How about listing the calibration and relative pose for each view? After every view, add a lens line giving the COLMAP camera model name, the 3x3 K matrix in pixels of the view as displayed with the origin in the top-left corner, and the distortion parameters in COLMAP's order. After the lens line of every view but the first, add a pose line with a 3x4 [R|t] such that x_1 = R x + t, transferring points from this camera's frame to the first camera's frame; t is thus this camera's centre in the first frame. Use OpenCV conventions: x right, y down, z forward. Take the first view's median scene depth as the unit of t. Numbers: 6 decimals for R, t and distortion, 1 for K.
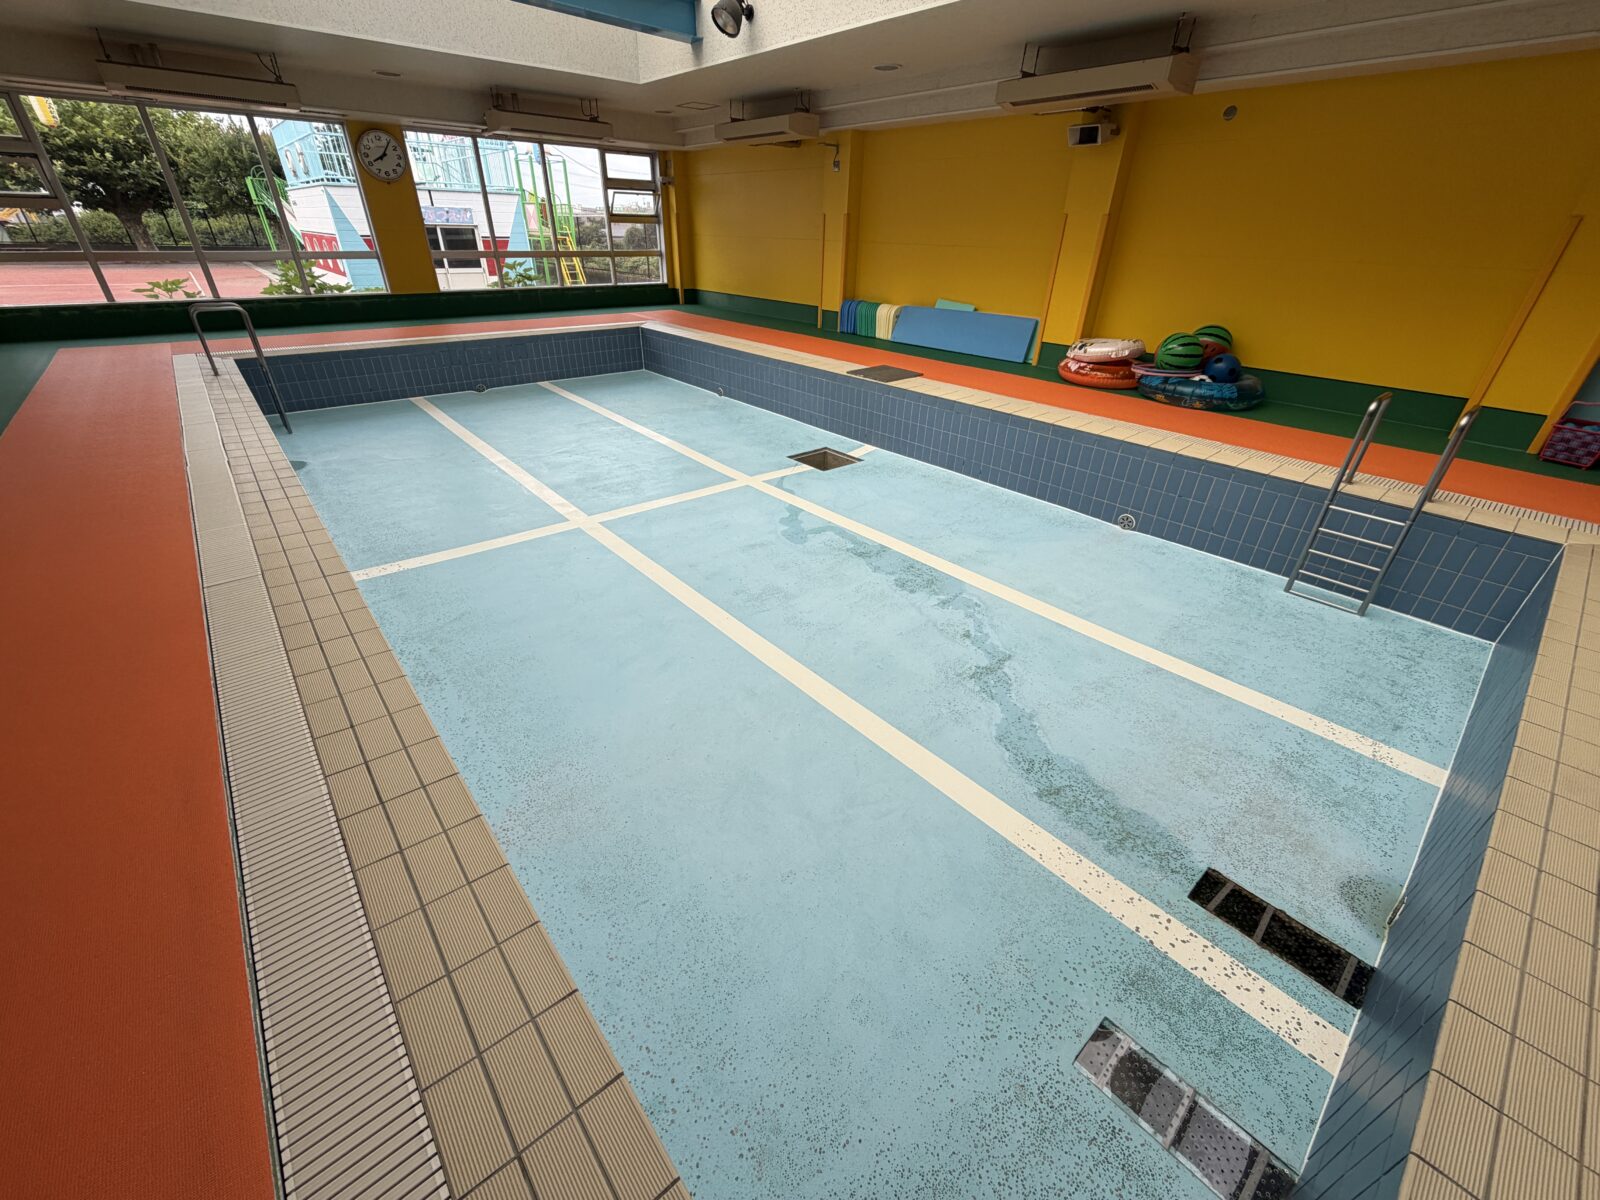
lens RADIAL K [[640.4, 0, 795.1], [0, 640.4, 600.1], [0, 0, 1]] dist [0.002395, -0.000865]
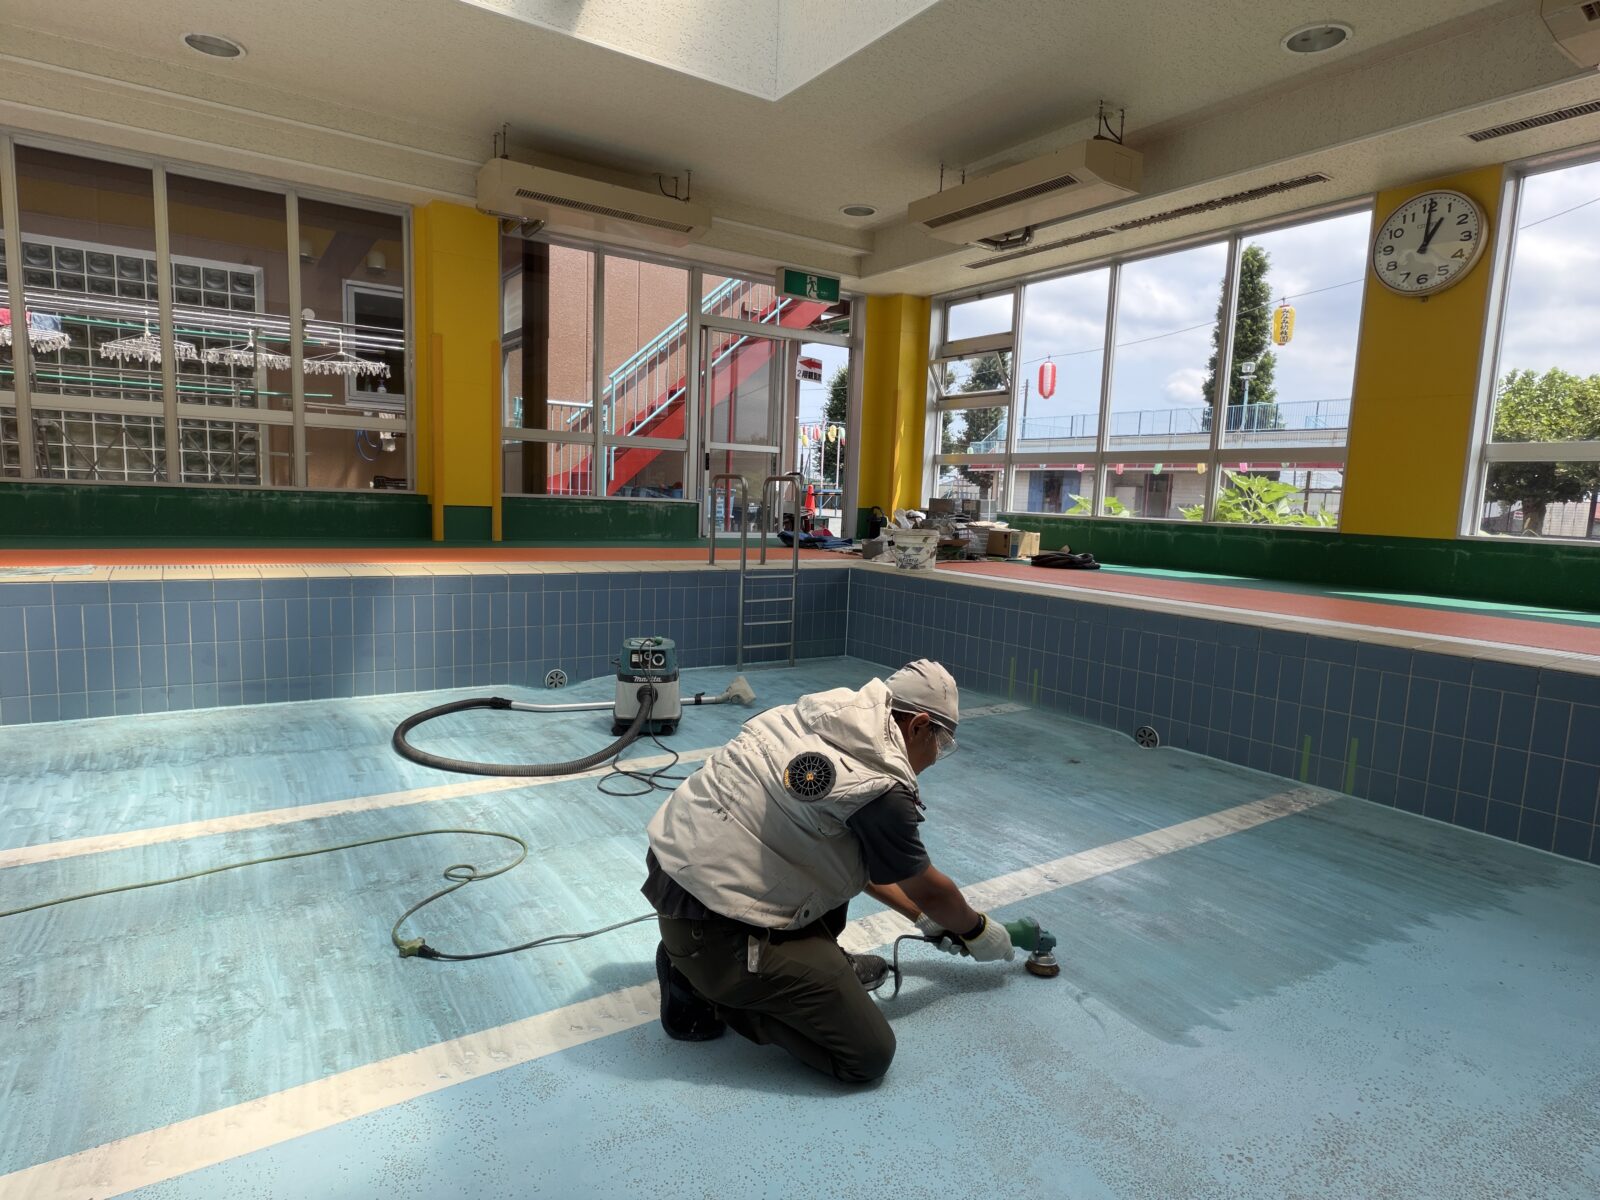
lens RADIAL K [[920.1, 0, 801.6], [0, 920.1, 606.6], [0, 0, 1]] dist [-0.001068, 0.001412]
pose [[-0.108384, 0.098452, -0.989222, 0.027916], [-0.541029, 0.828967, 0.141780, -0.352699], [0.833991, 0.550565, -0.036582, 0.803318]]
